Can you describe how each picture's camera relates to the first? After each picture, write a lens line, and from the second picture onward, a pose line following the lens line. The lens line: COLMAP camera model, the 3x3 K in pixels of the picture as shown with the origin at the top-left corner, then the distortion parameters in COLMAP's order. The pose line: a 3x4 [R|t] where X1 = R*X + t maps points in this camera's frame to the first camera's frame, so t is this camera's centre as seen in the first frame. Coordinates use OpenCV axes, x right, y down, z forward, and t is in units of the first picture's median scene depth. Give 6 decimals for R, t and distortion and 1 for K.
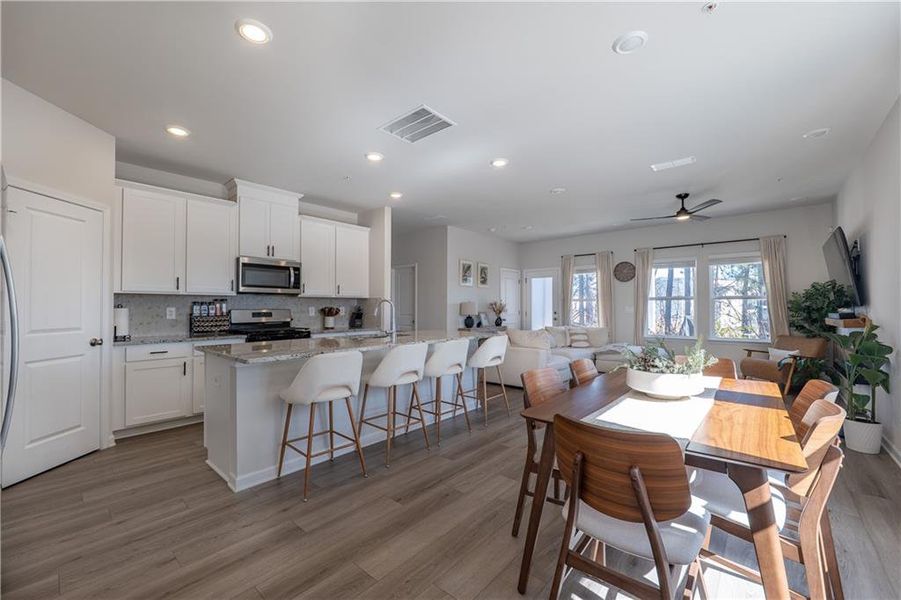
lens RADIAL K [[366.7, 0, 451.9], [0, 366.7, 304.2], [0, 0, 1]] dist [-0.011378, 0.000015]
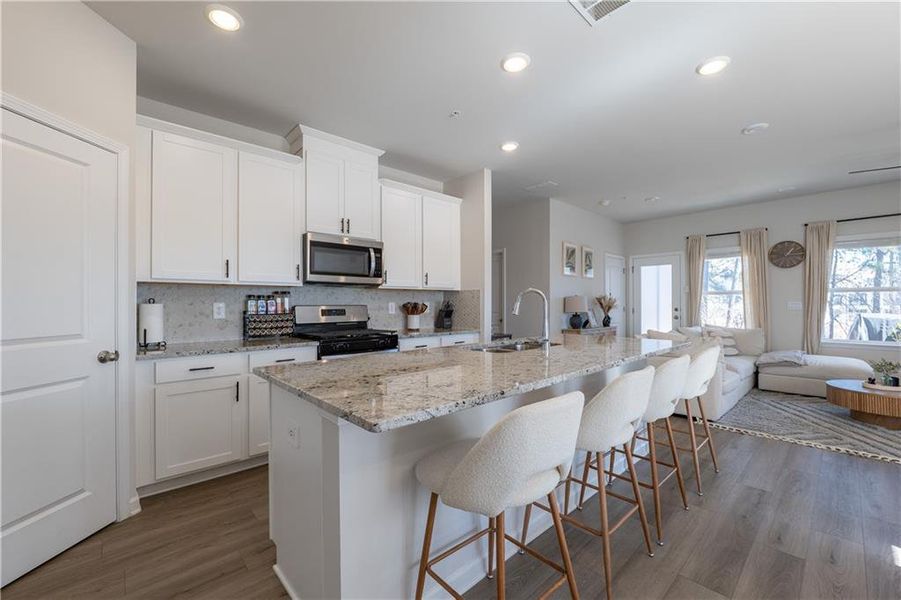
lens RADIAL K [[370.1, 0, 447.9], [0, 370.1, 303.8], [0, 0, 1]] dist [-0.011929, 0.000049]
pose [[0.993718, -0.002034, -0.111899, -0.198771], [0.002965, 0.999962, 0.008151, 0.005252], [0.111878, -0.008432, 0.993686, 0.271116]]
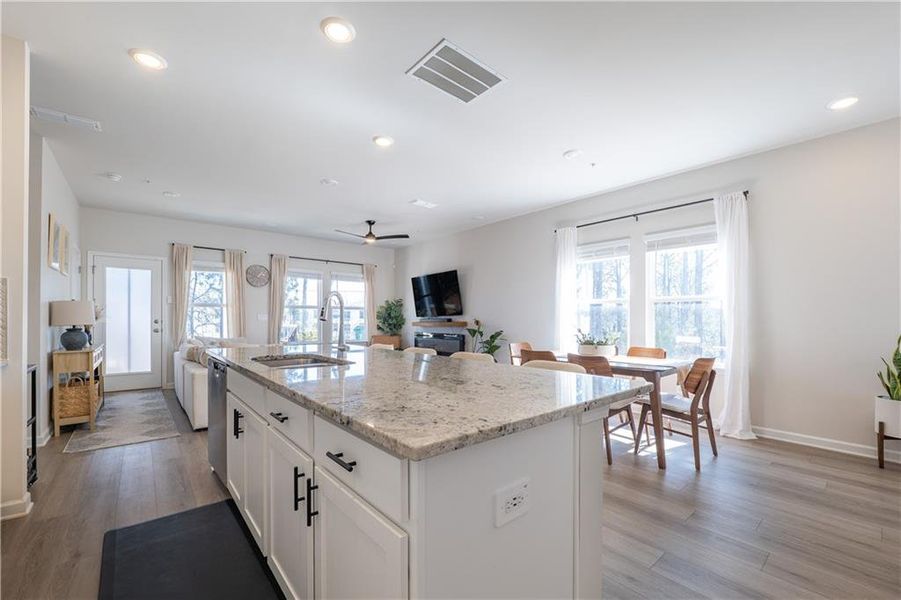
lens RADIAL K [[374.6, 0, 448.2], [0, 374.6, 318.2], [0, 0, 1]] dist [-0.000505, -0.000010]
pose [[0.163761, 0.004655, 0.986489, -0.569680], [-0.011955, 0.999925, -0.002734, 0.021030], [-0.986428, -0.011346, 0.163804, 0.565801]]
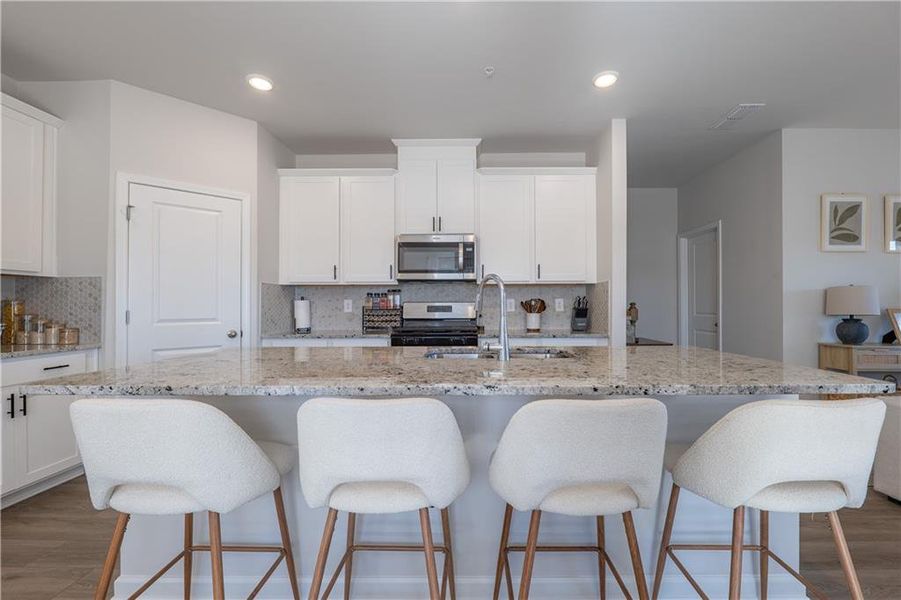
lens RADIAL K [[369.2, 0, 469.9], [0, 369.2, 304.2], [0, 0, 1]] dist [-0.011424, 0.000010]
pose [[0.651916, -0.002898, -0.758286, 0.118552], [0.007775, 0.999966, 0.002863, 0.016897], [0.758252, -0.007762, 0.651916, 0.530618]]
